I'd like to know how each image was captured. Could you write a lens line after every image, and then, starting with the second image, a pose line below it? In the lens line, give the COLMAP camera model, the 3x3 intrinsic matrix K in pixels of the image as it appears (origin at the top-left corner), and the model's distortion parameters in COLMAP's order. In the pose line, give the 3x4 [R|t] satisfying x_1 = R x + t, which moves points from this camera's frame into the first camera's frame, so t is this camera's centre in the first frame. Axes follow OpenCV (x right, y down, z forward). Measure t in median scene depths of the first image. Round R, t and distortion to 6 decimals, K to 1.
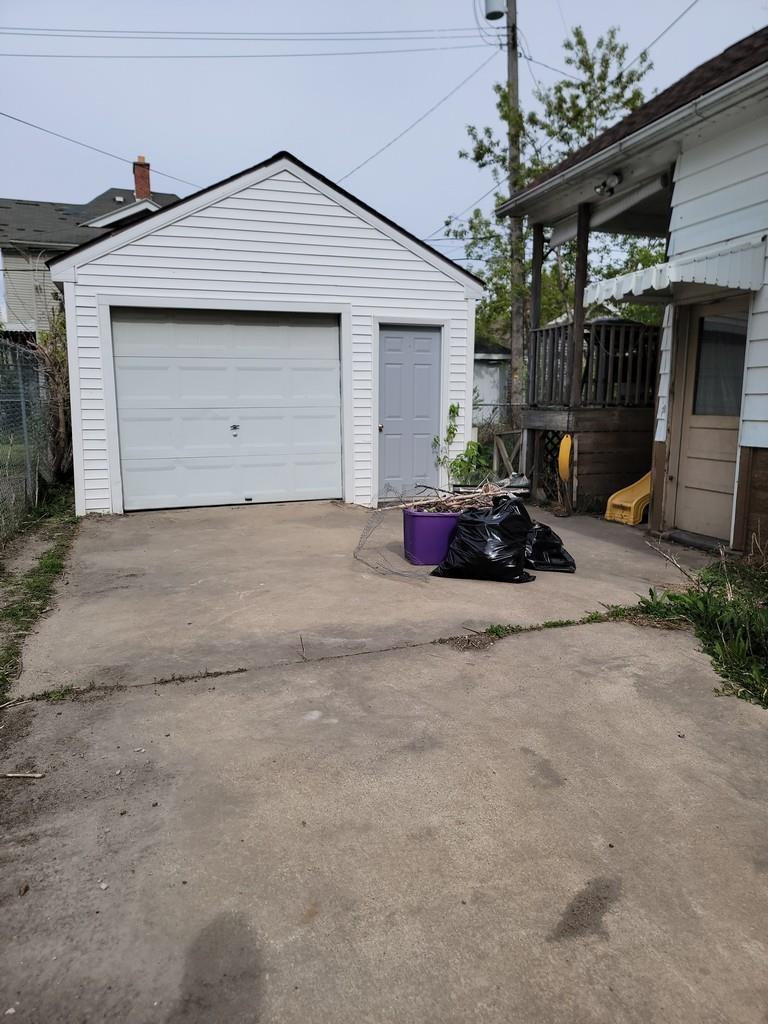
lens RADIAL K [[684.0, 0, 389.0], [0, 684.0, 508.4], [0, 0, 1]] dist [0.057476, -0.000753]
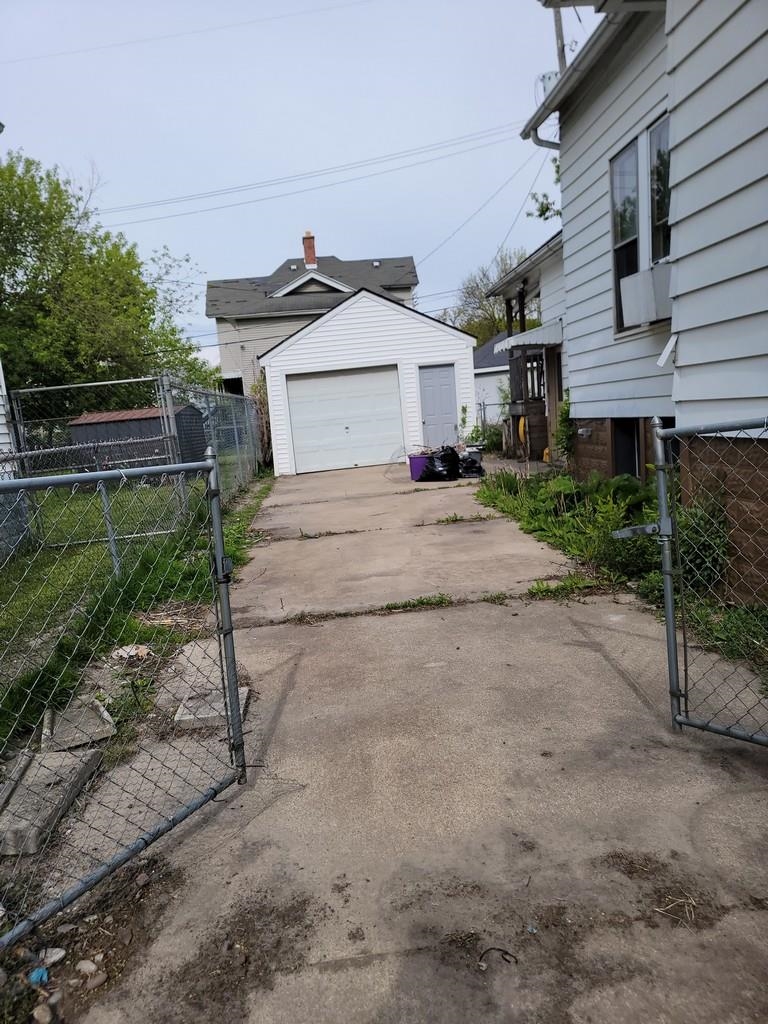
lens RADIAL K [[684.0, 0, 389.0], [0, 684.0, 508.4], [0, 0, 1]] dist [0.057476, -0.000753]
pose [[0.966177, -0.053464, -0.252277, 0.342412], [0.050951, 0.998565, -0.016488, 0.137102], [0.252797, 0.003077, 0.967514, -0.787841]]
